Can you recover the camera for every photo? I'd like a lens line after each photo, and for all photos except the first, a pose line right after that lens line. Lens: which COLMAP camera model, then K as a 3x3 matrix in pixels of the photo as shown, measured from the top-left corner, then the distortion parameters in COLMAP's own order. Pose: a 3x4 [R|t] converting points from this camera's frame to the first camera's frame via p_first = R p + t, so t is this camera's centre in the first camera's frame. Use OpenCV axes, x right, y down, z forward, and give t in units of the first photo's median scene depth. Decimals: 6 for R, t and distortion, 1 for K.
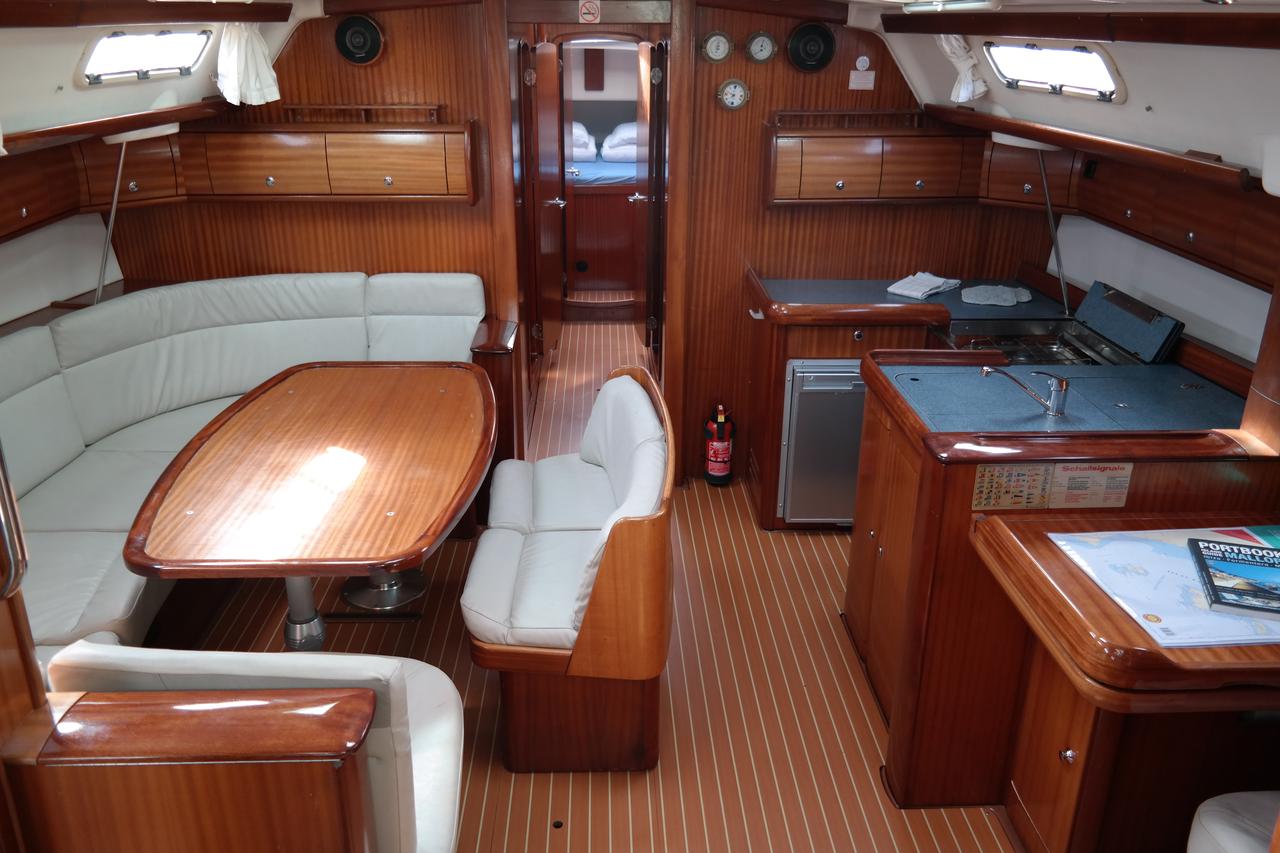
lens RADIAL K [[1018.4, 0, 640.0], [0, 1018.4, 426.5], [0, 0, 1]] dist [-0.003452, 0.000116]
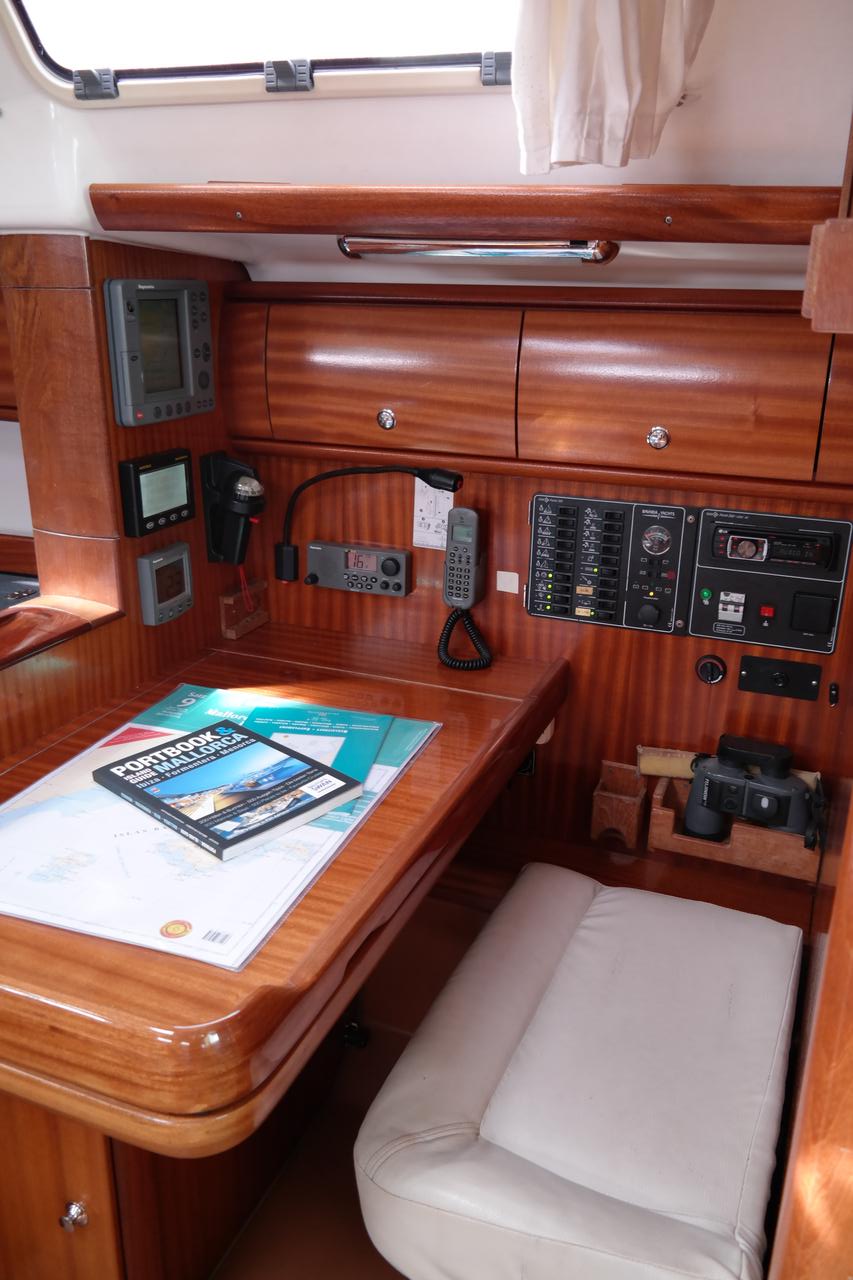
lens RADIAL K [[1018.4, 0, 426.5], [0, 1018.4, 640.0], [0, 0, 1]] dist [-0.003452, 0.000116]
pose [[0.421125, -0.304343, 0.854418, 0.125140], [0.322851, 0.930623, 0.172361, -0.004410], [-0.847598, 0.203264, 0.490165, 0.514945]]
